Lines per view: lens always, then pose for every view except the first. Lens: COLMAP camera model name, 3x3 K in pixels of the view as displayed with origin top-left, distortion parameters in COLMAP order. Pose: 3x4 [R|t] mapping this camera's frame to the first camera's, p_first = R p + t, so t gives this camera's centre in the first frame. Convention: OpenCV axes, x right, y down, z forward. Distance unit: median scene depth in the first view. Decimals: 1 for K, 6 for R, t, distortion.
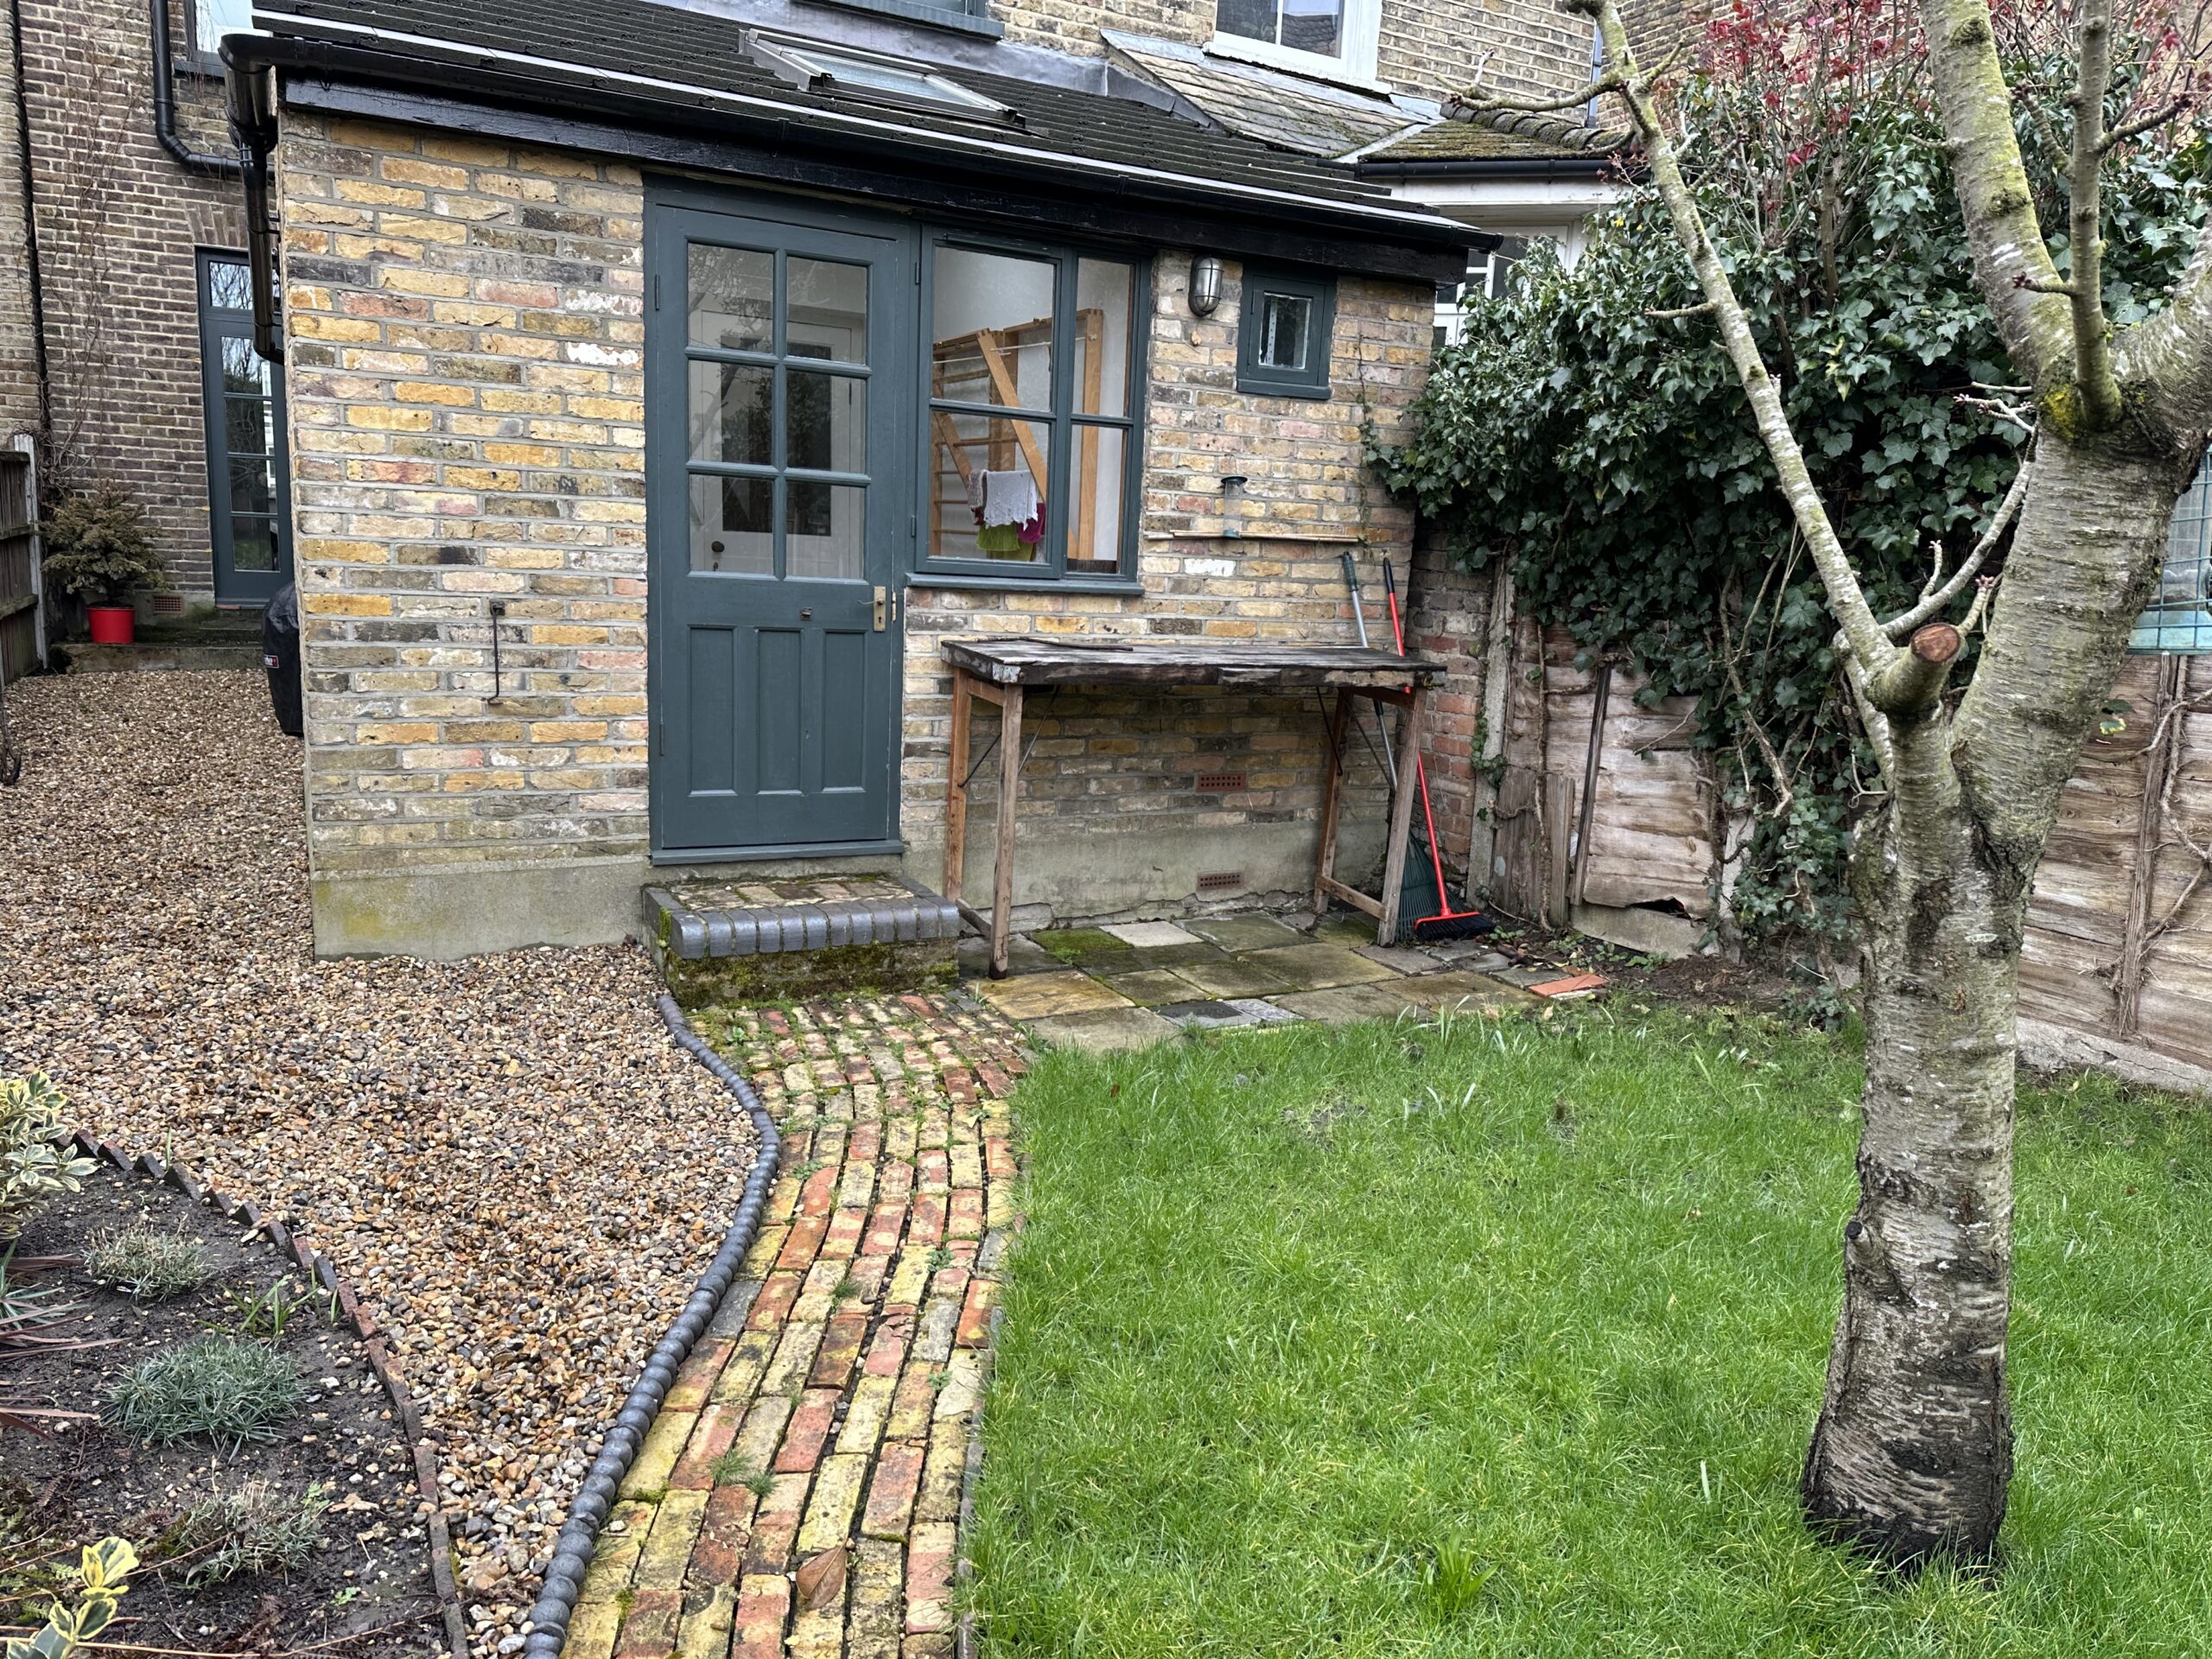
lens RADIAL K [[1580.3, 0, 1128.0], [0, 1580.3, 822.6], [0, 0, 1]] dist [0.088944, -0.094038]
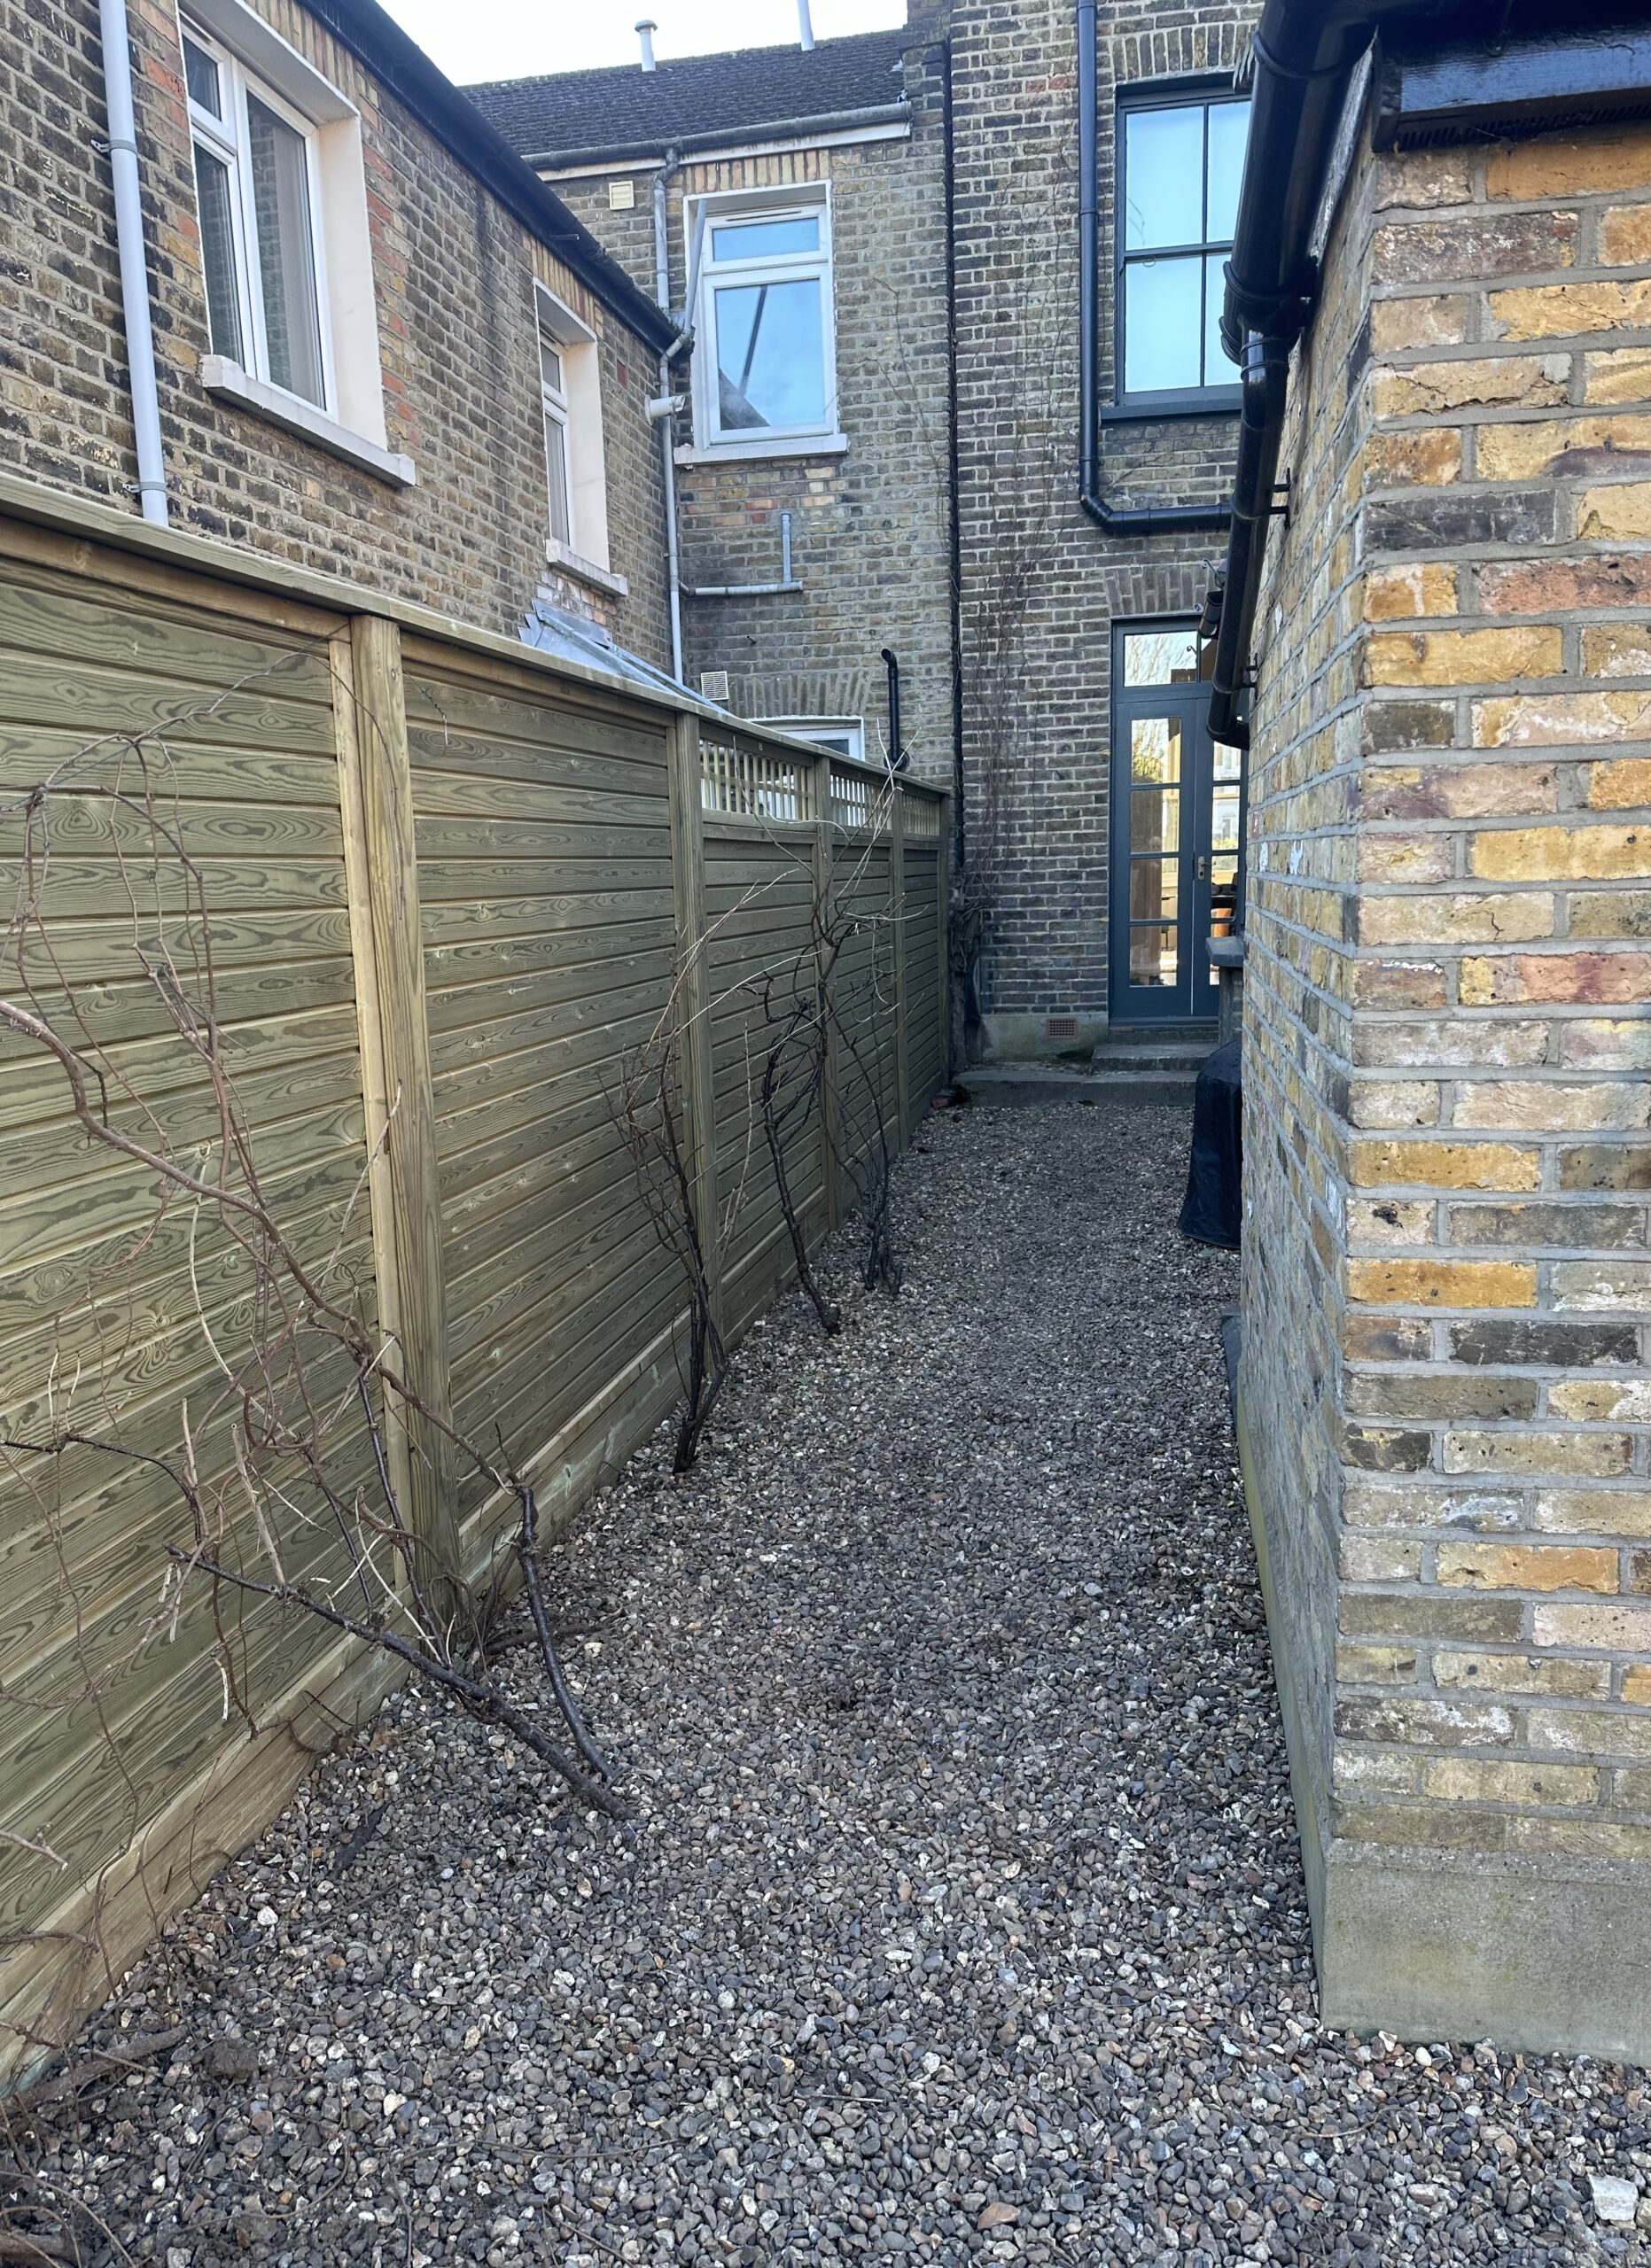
lens RADIAL K [[1611.6, 0, 832.7], [0, 1611.6, 1142.0], [0, 0, 1]] dist [0.055632, -0.039826]
pose [[0.782827, 0.035623, -0.621219, -0.335218], [-0.045543, 0.998962, -0.000107, -0.163279], [0.620571, 0.028376, 0.783637, 0.539007]]
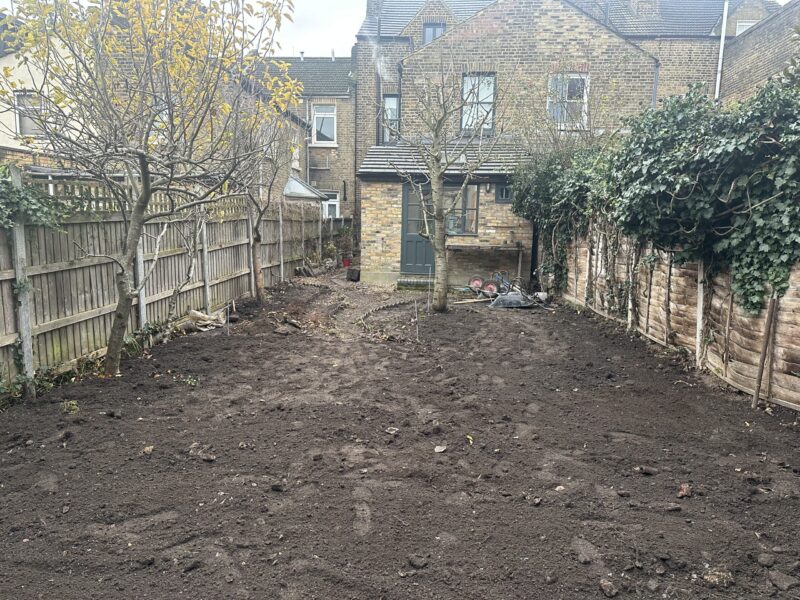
lens RADIAL K [[571.5, 0, 397.9], [0, 571.5, 291.7], [0, 0, 1]] dist [0.088944, -0.094038]
pose [[0.848284, 0.034065, -0.528445, 1.164584], [-0.072138, 0.996059, -0.051591, 0.264670], [0.524605, 0.081885, 0.847399, -1.313126]]
